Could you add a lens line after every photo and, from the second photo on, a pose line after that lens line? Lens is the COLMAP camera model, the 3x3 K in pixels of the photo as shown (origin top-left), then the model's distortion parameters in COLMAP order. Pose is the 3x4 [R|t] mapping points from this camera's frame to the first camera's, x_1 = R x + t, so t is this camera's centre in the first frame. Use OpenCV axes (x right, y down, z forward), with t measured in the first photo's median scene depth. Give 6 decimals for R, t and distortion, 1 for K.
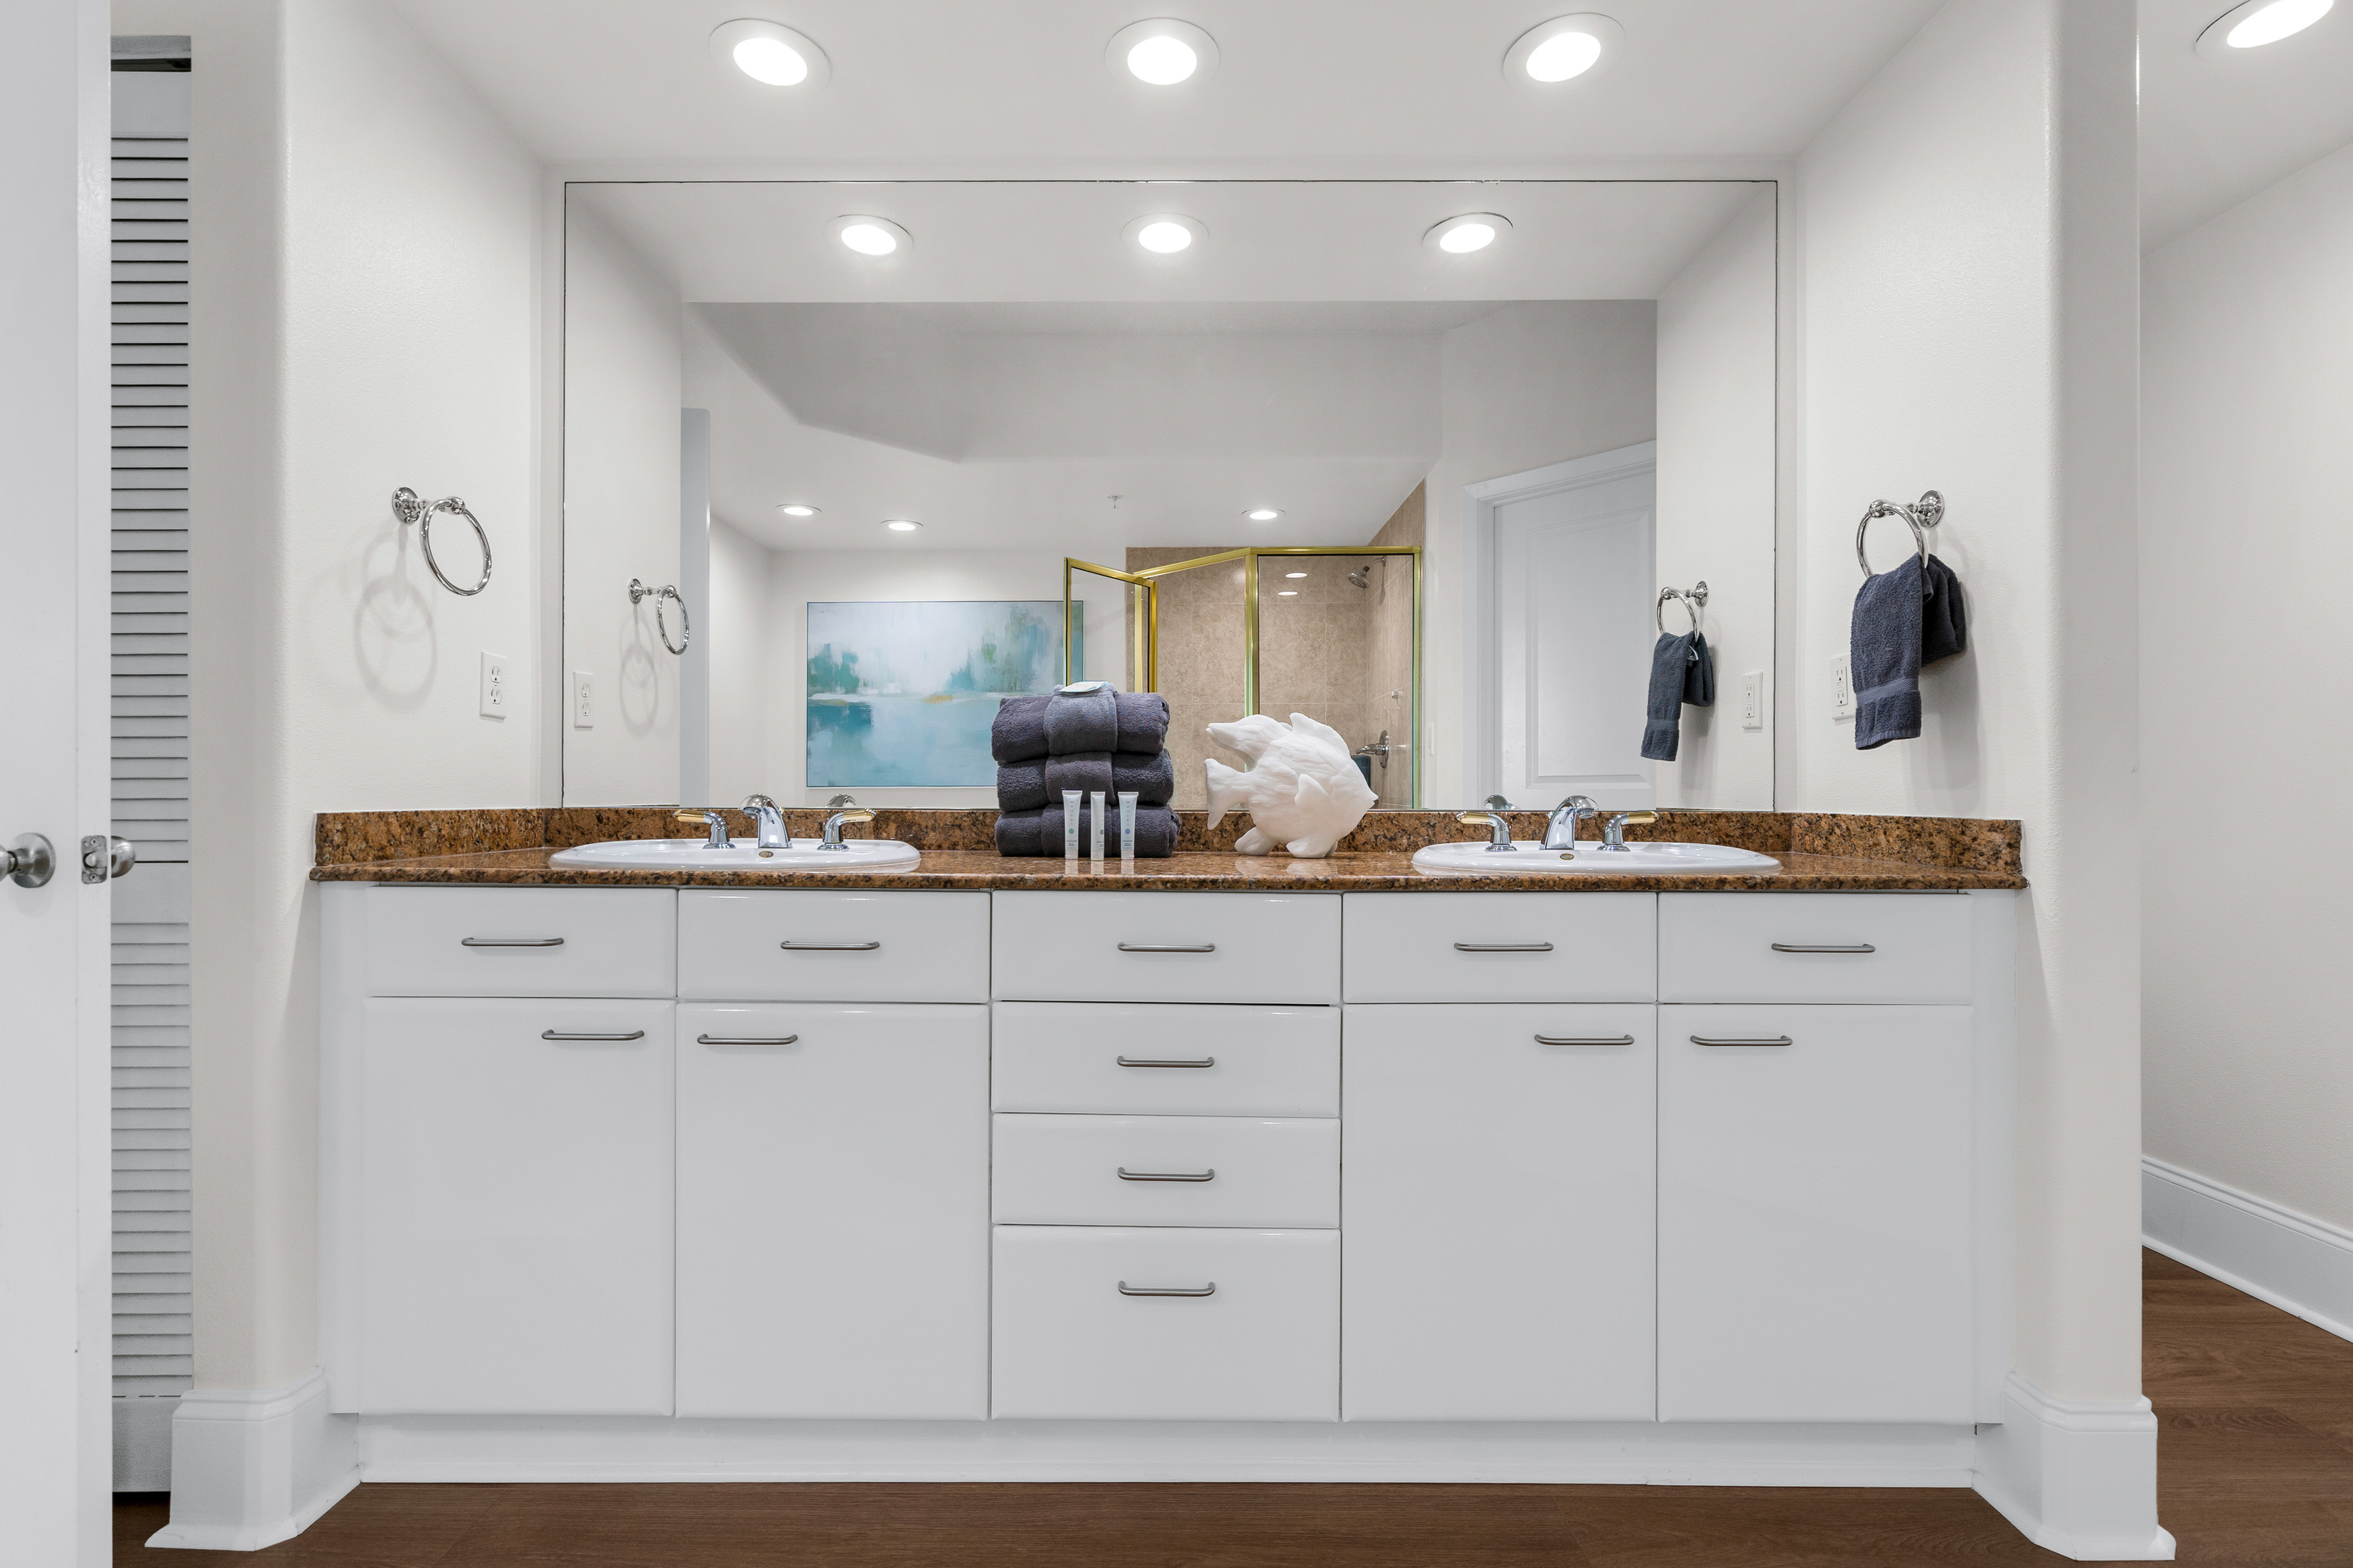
lens RADIAL K [[1074.3, 0, 1168.4], [0, 1074.3, 790.7], [0, 0, 1]] dist [-0.004170, 0.000145]
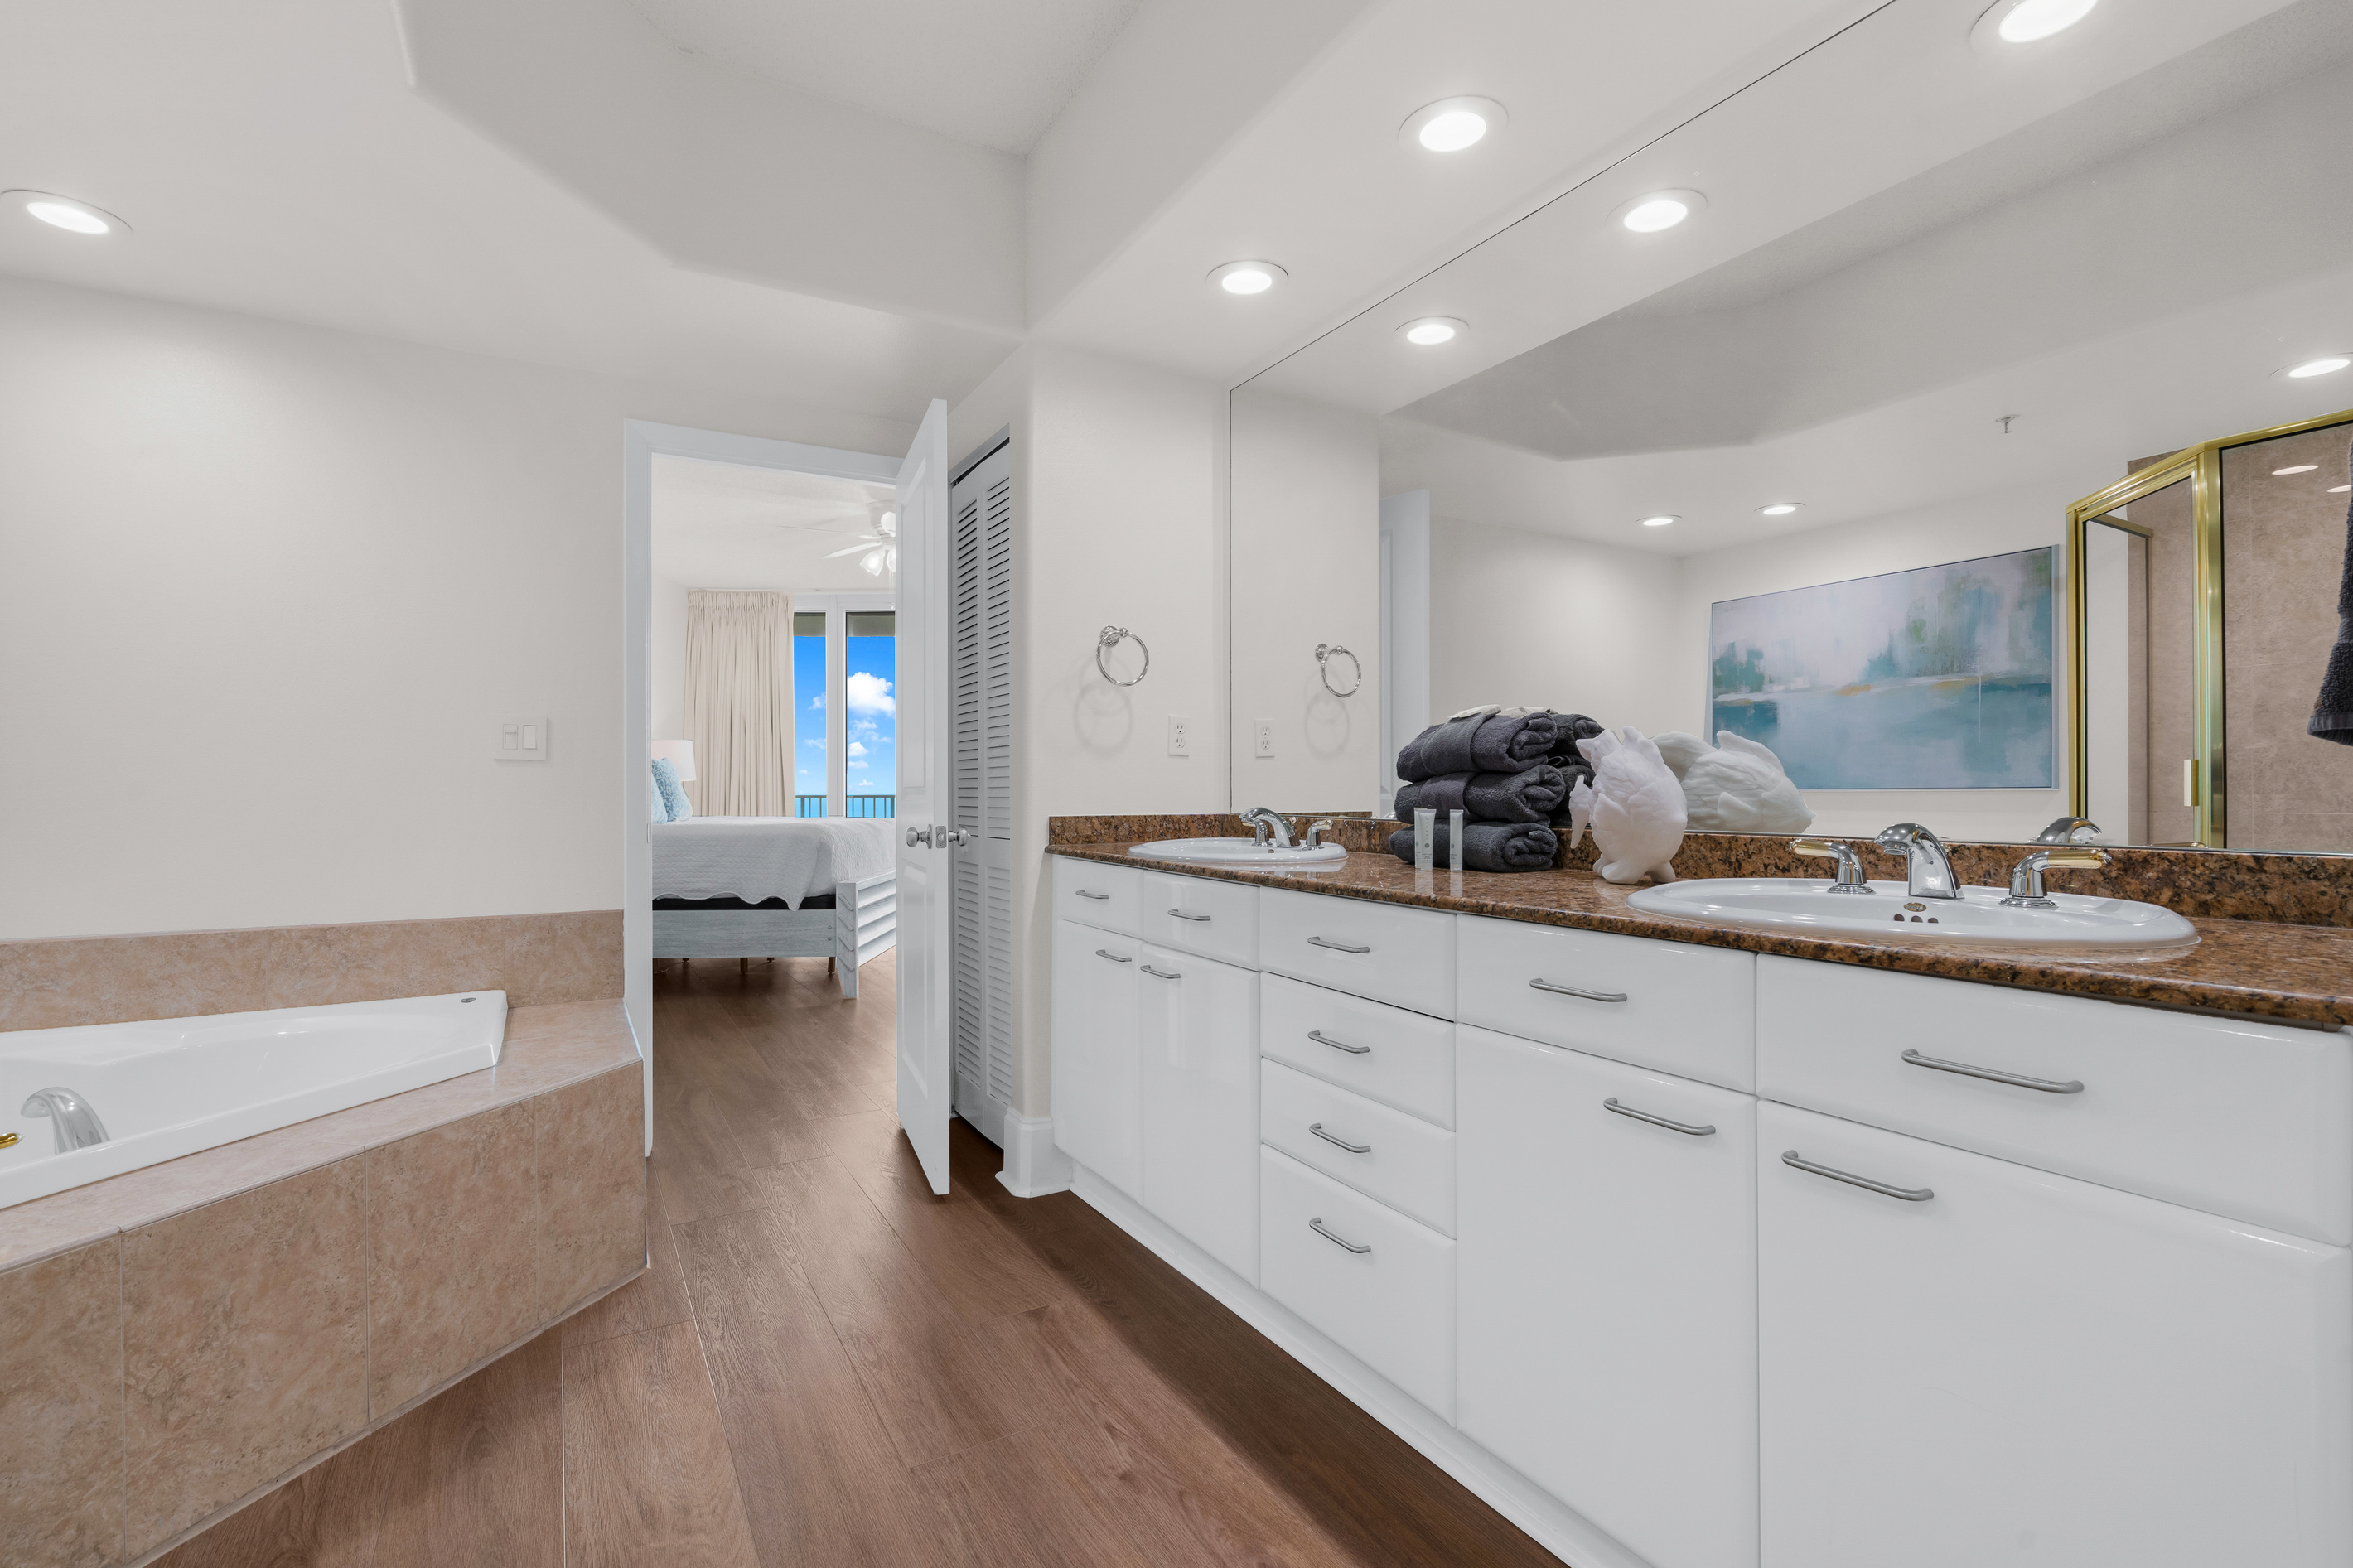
lens RADIAL K [[1078.5, 0, 1168.3], [0, 1078.5, 784.6], [0, 0, 1]] dist [-0.000949, 0.000316]
pose [[0.499564, -0.006318, -0.866254, 0.745053], [0.005419, 0.999977, -0.004169, -0.020598], [0.866260, -0.002612, 0.499586, 0.200104]]
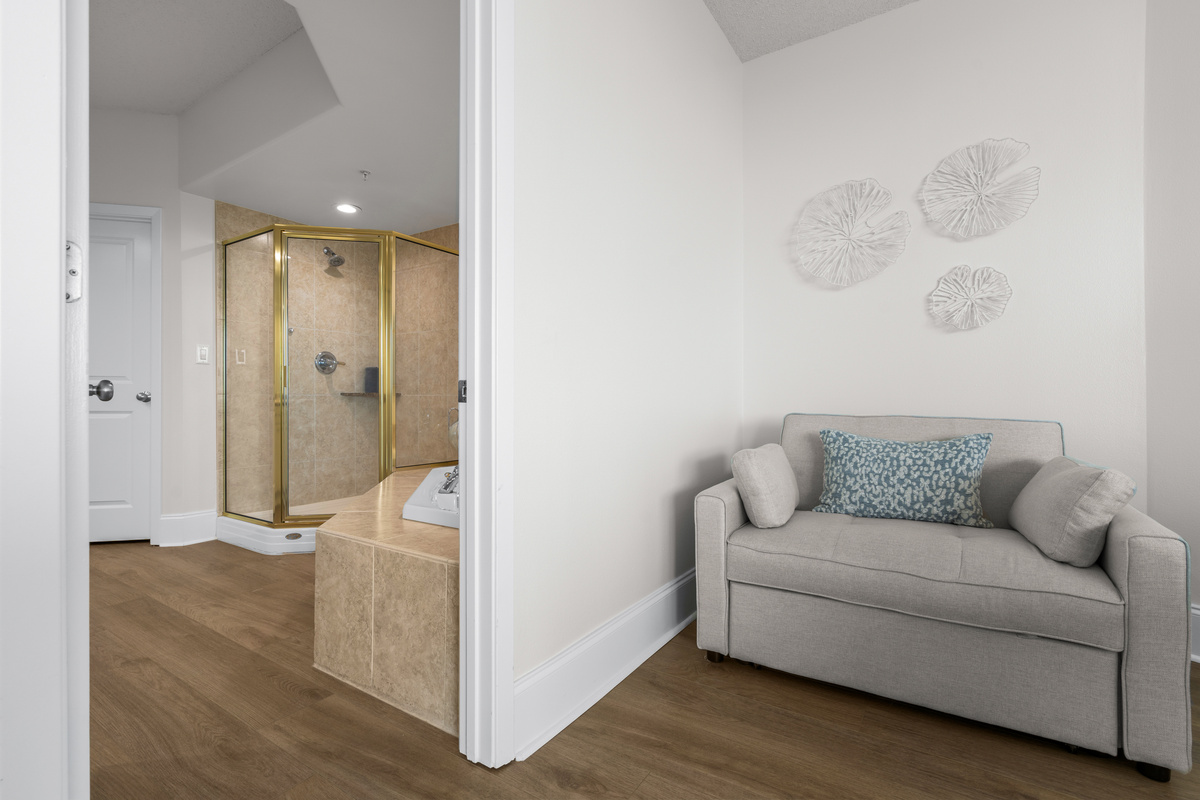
lens RADIAL K [[541.8, 0, 592.5], [0, 541.8, 401.1], [0, 0, 1]] dist [-0.001736, 0.000402]
pose [[-0.835705, -0.000984, 0.549177, -1.622639], [-0.001568, 0.999999, -0.000596, 0.055117], [-0.549176, -0.001359, -0.835706, 0.848596]]
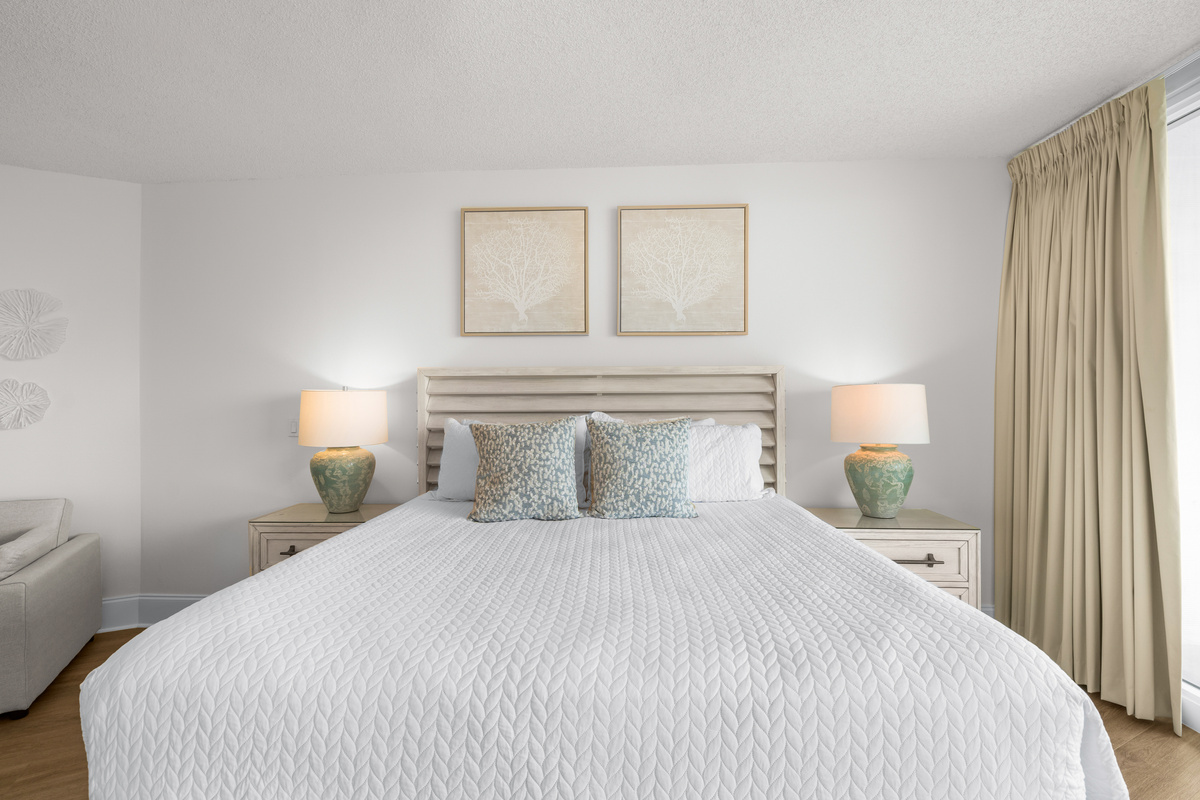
lens RADIAL K [[546.9, 0, 592.7], [0, 546.9, 393.7], [0, 0, 1]] dist [-0.003686, 0.001100]
pose [[-0.889604, -0.002484, -0.456726, -2.443027], [0.004954, 0.999874, -0.015087, -0.177805], [0.456705, -0.015684, -0.889480, 1.588145]]
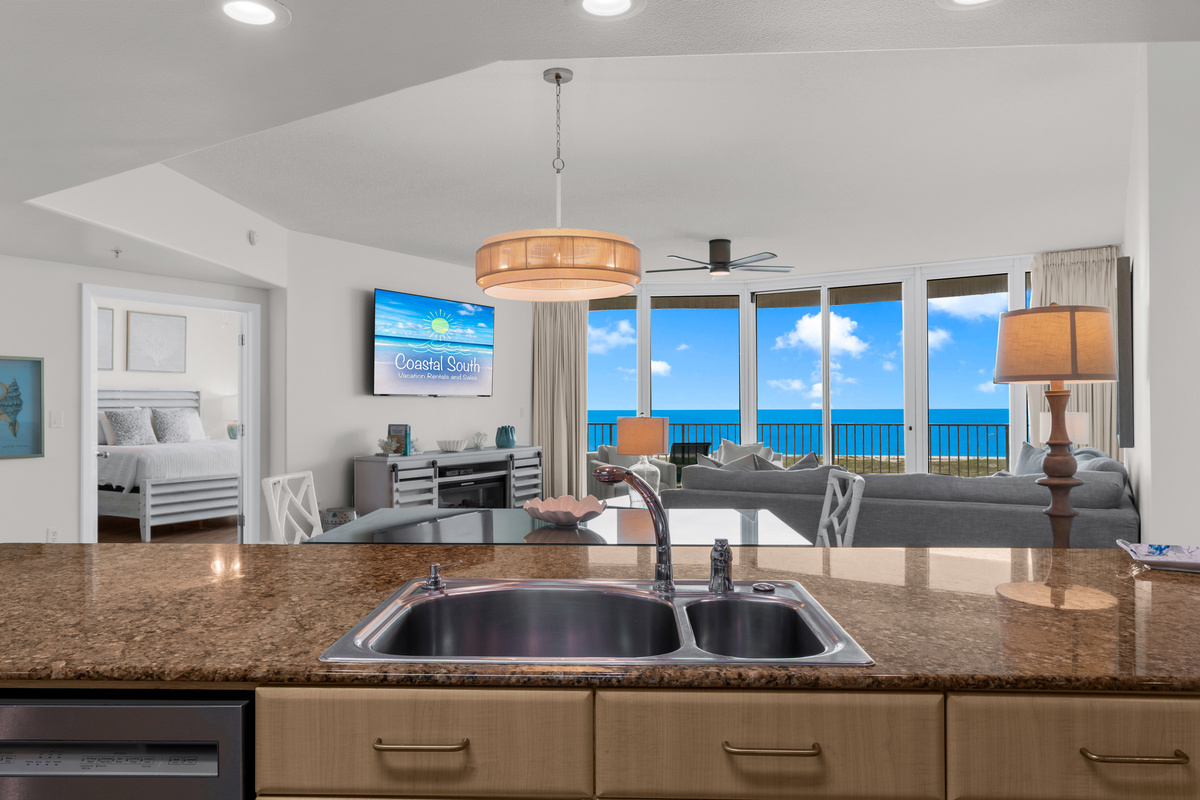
lens RADIAL K [[819.6, 0, 589.8], [0, 819.6, 400.0], [0, 0, 1]] dist [0.008680, 0.003166]
pose [[-0.039148, -0.007550, -0.999205, 1.891871], [0.006958, 0.999945, -0.007828, -0.134284], [0.999209, -0.007258, -0.039093, 3.318126]]
